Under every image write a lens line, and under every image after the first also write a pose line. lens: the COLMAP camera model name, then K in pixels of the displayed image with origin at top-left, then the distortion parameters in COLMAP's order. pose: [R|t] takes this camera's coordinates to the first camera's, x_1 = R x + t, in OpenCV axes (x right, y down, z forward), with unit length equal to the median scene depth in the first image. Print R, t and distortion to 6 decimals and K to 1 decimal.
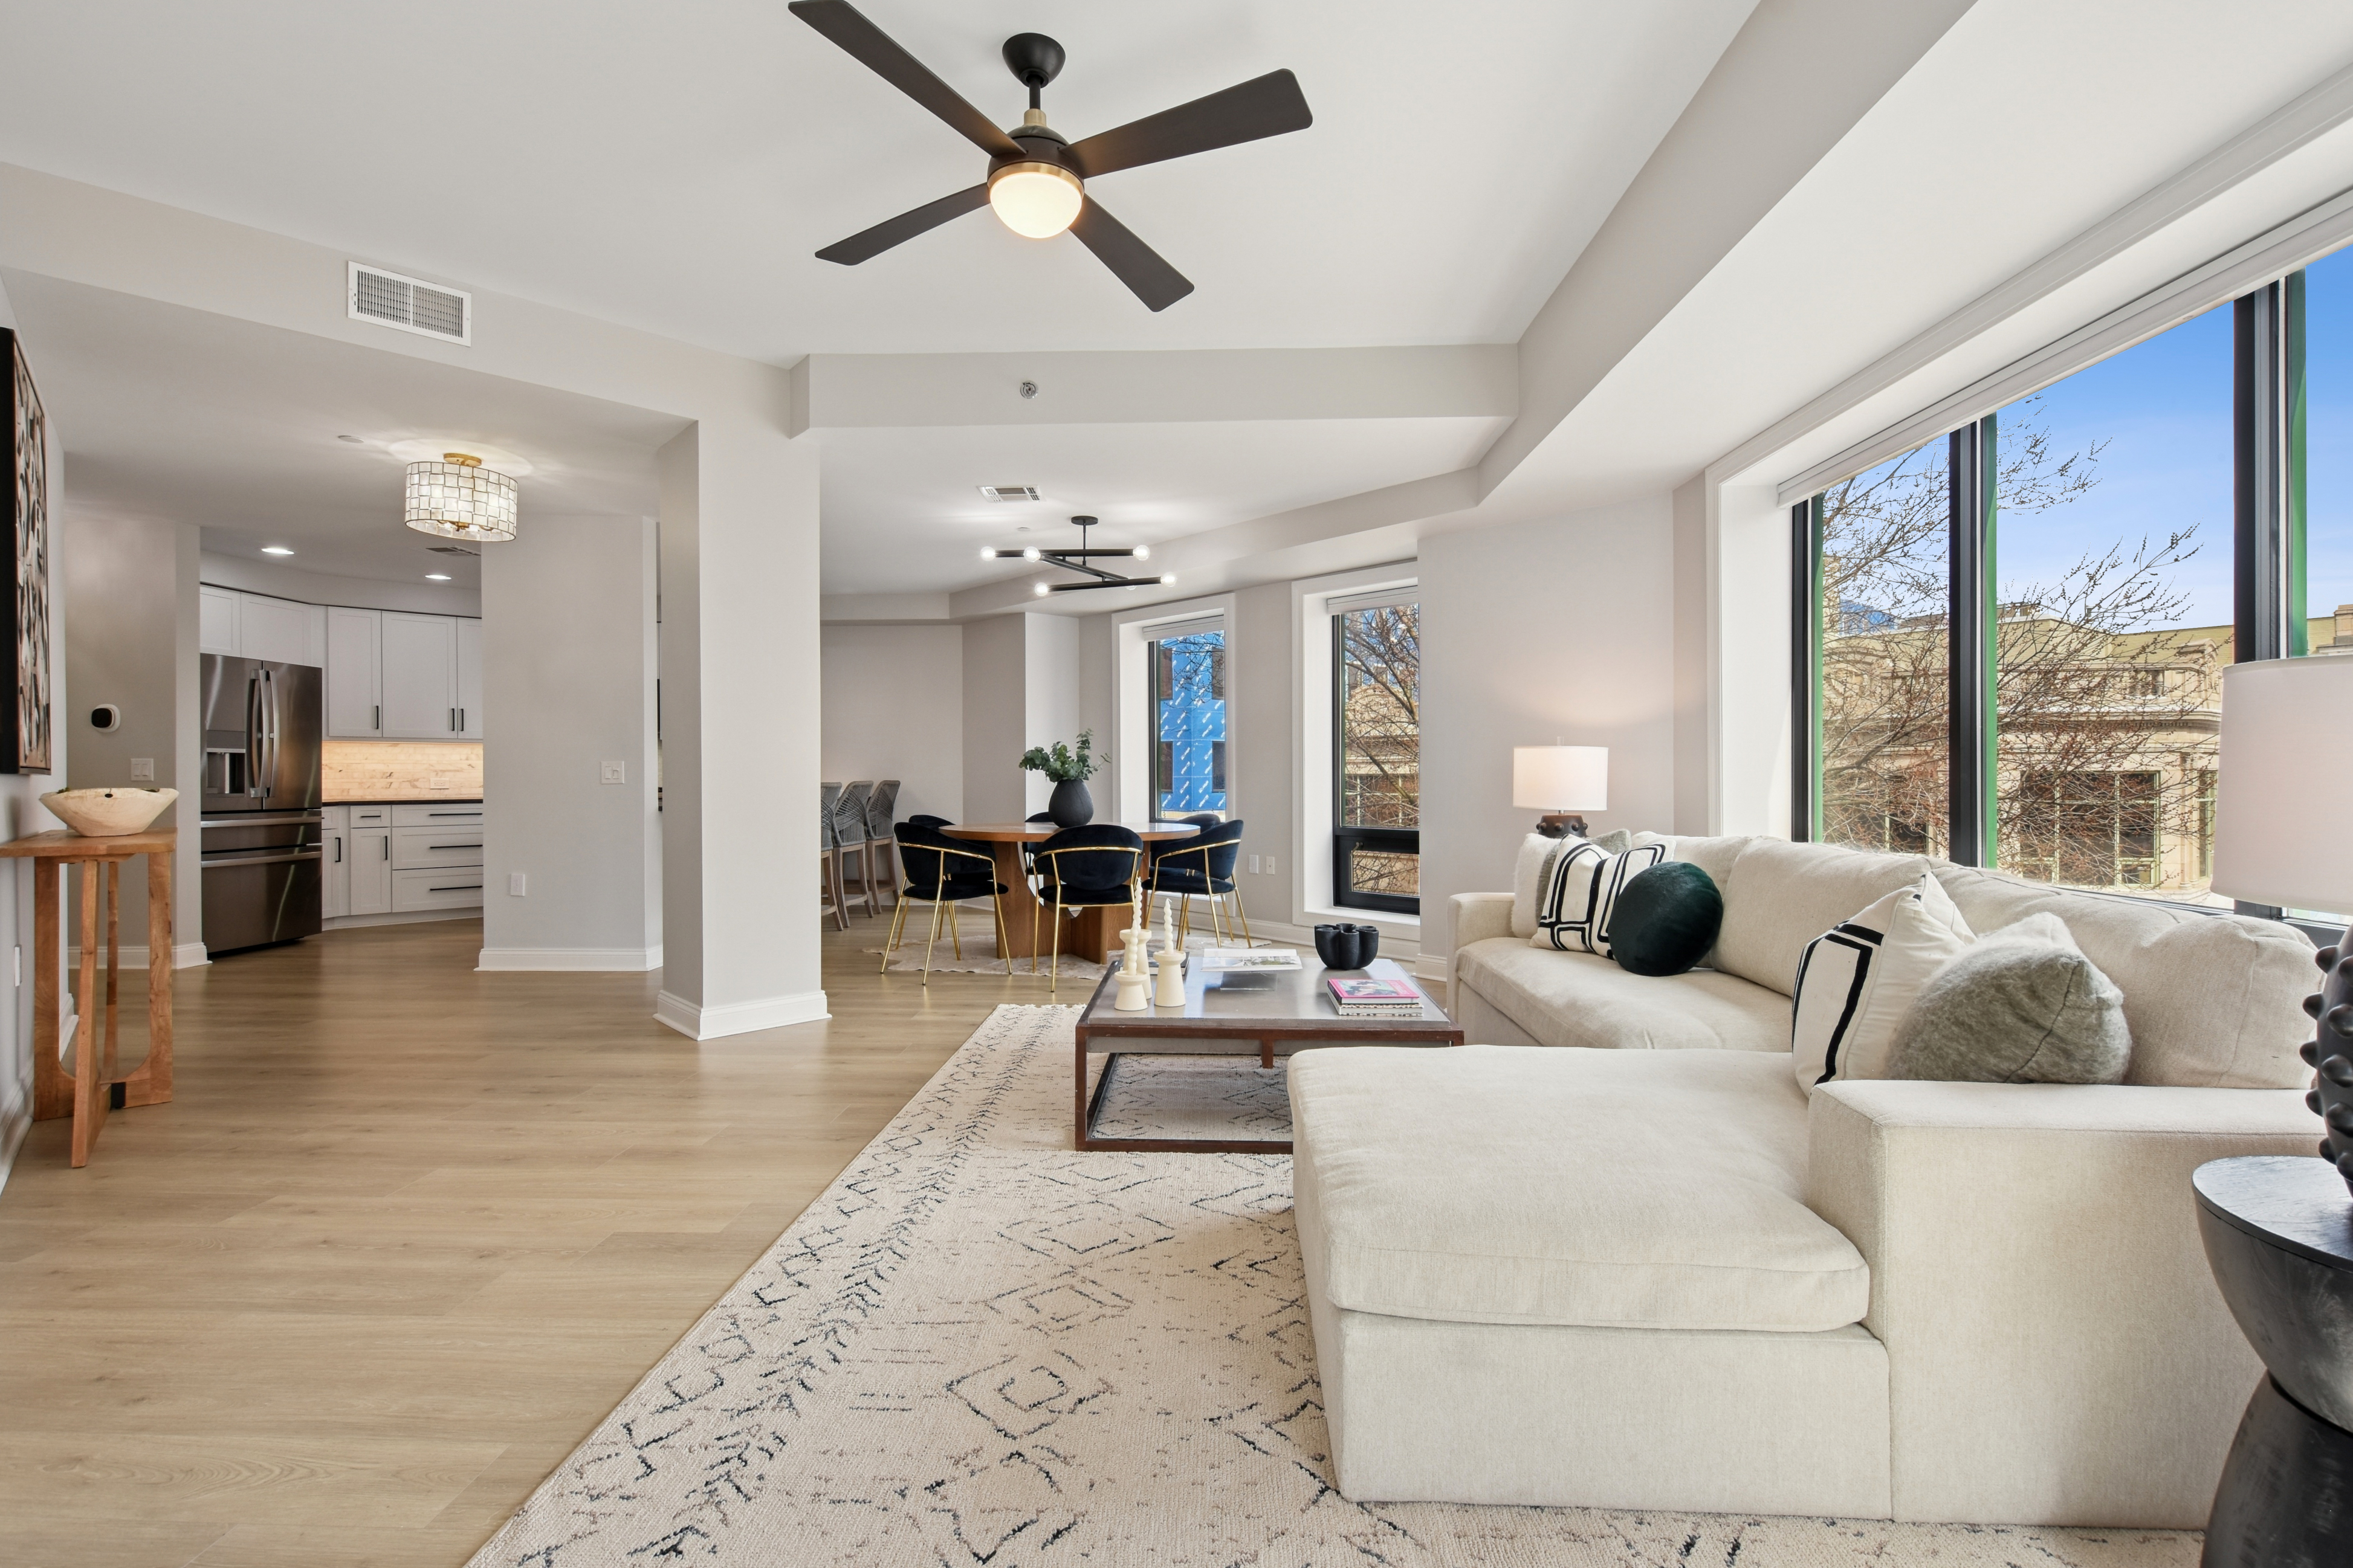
lens RADIAL K [[1060.4, 0, 1182.4], [0, 1060.4, 775.8], [0, 0, 1]] dist [0.016604, -0.000055]
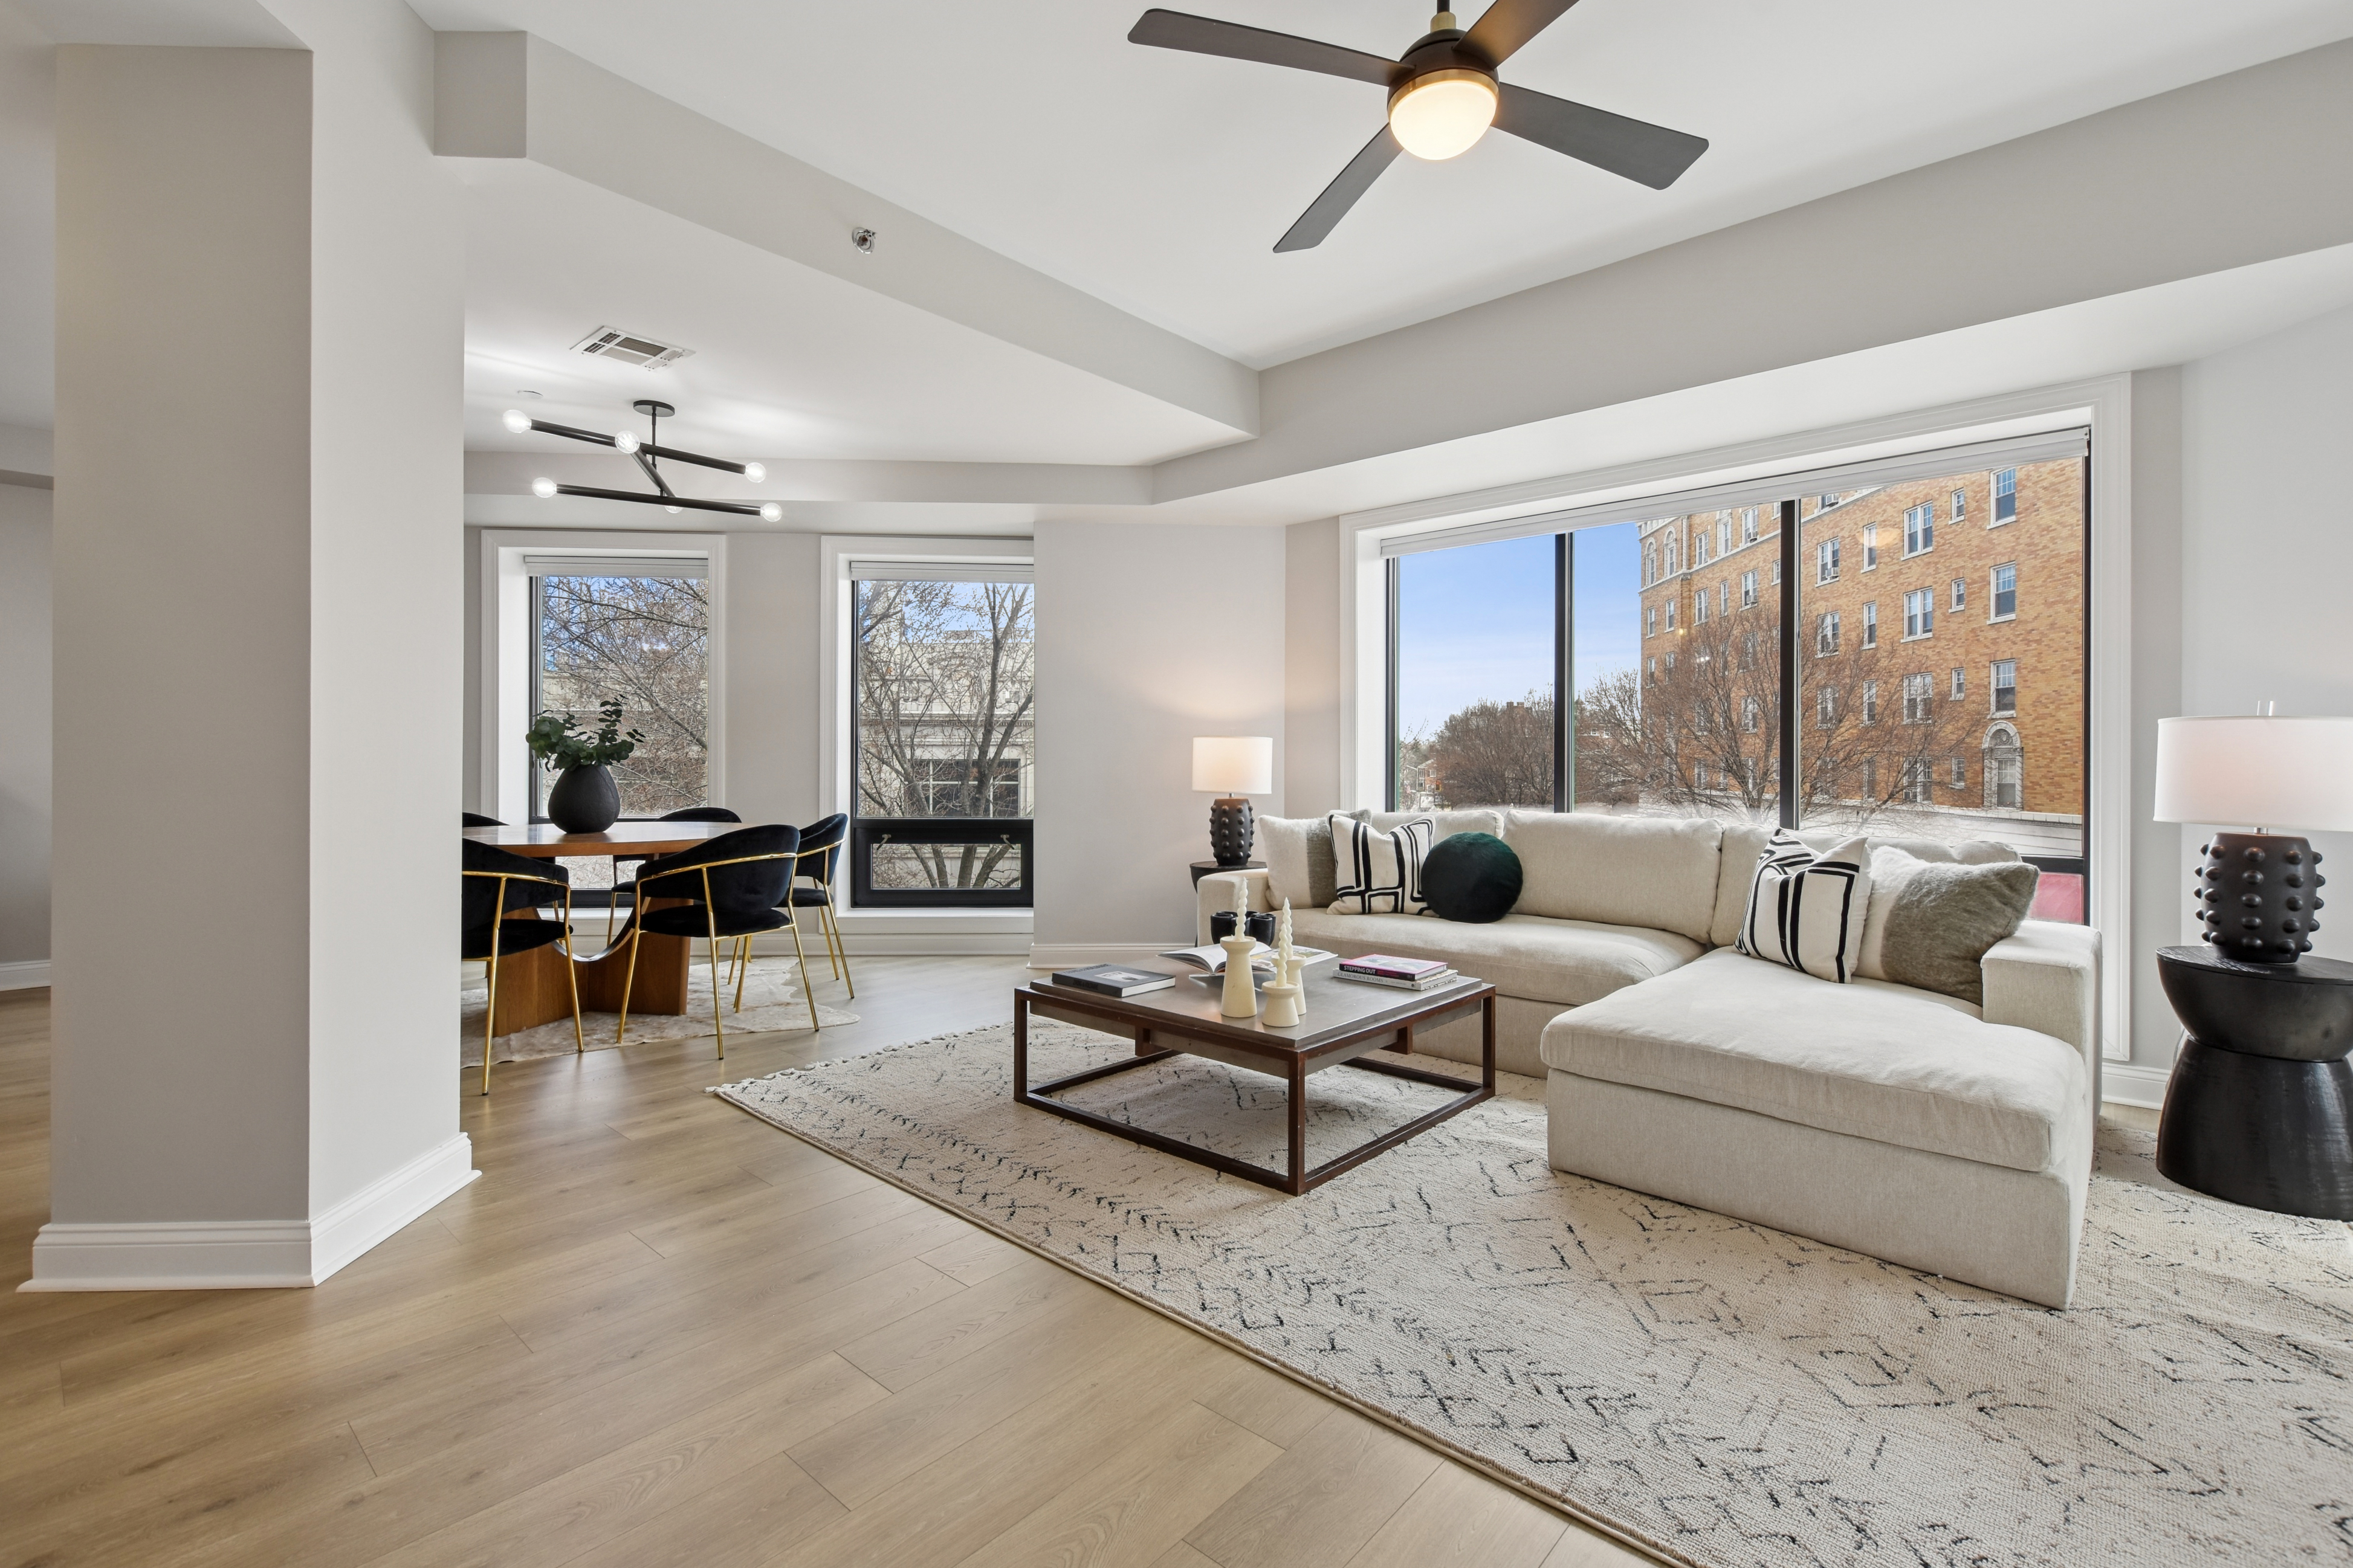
lens RADIAL K [[1044.5, 0, 1182.6], [0, 1044.5, 760.7], [0, 0, 1]] dist [0.015427, -0.010502]
pose [[0.640127, 0.007084, 0.768236, -0.558905], [-0.006147, 0.999973, -0.004099, 0.002087], [-0.768244, -0.002098, 0.640153, 0.361433]]
